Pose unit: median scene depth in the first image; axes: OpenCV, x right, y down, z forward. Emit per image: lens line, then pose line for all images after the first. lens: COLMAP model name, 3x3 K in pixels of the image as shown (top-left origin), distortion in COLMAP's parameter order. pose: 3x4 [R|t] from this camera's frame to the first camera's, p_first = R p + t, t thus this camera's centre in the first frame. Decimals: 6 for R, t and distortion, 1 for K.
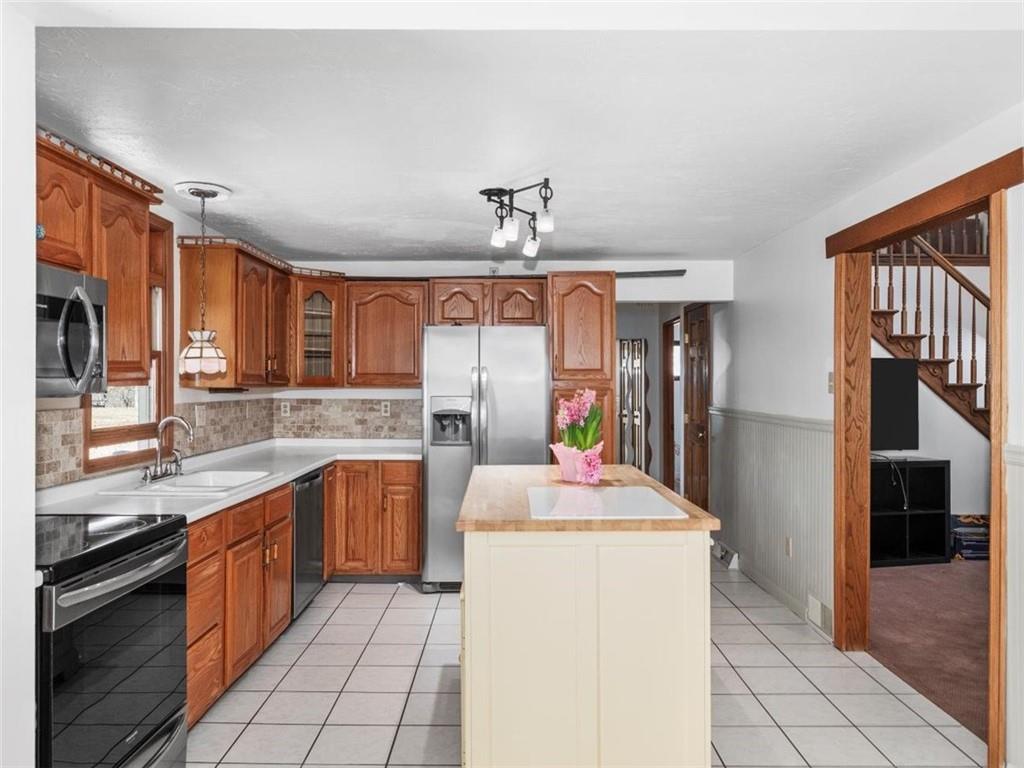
lens RADIAL K [[723.5, 0, 512.0], [0, 723.5, 384.0], [0, 0, 1]] dist [0.001291, -0.000959]
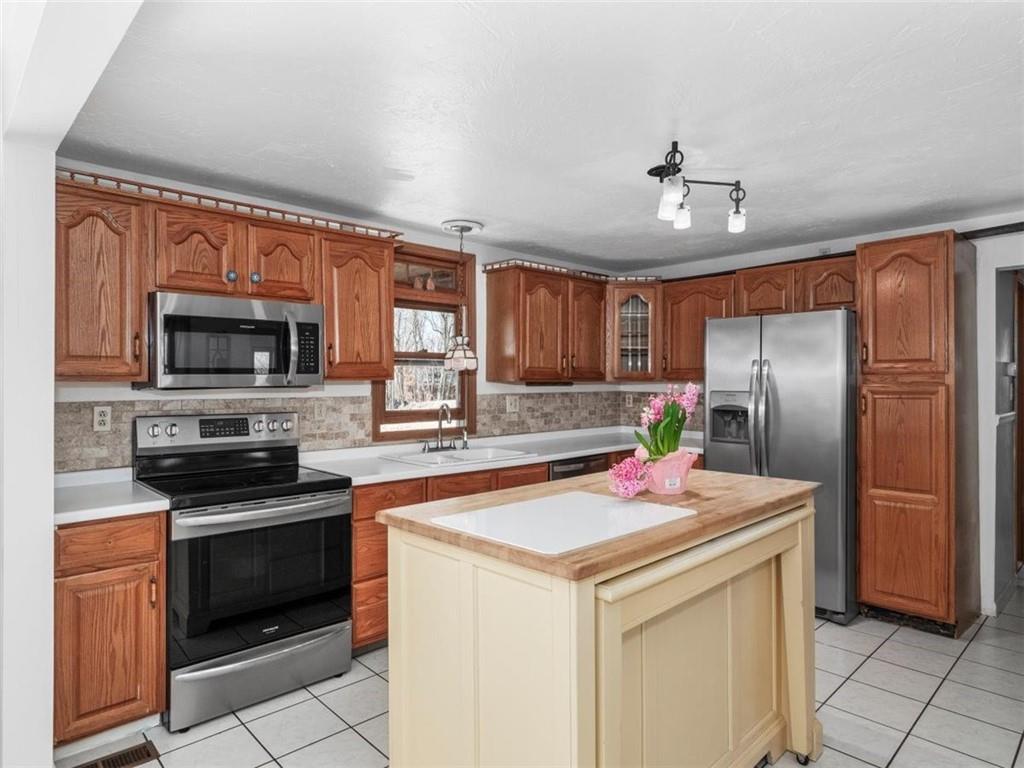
lens RADIAL K [[604.6, 0, 512.0], [0, 604.6, 384.0], [0, 0, 1]] dist [-0.006071, -0.000802]
pose [[0.697151, 0.003956, -0.716913, 0.293335], [0.001570, 0.999974, 0.007045, 0.001416], [0.716922, -0.006037, 0.697127, 0.237514]]
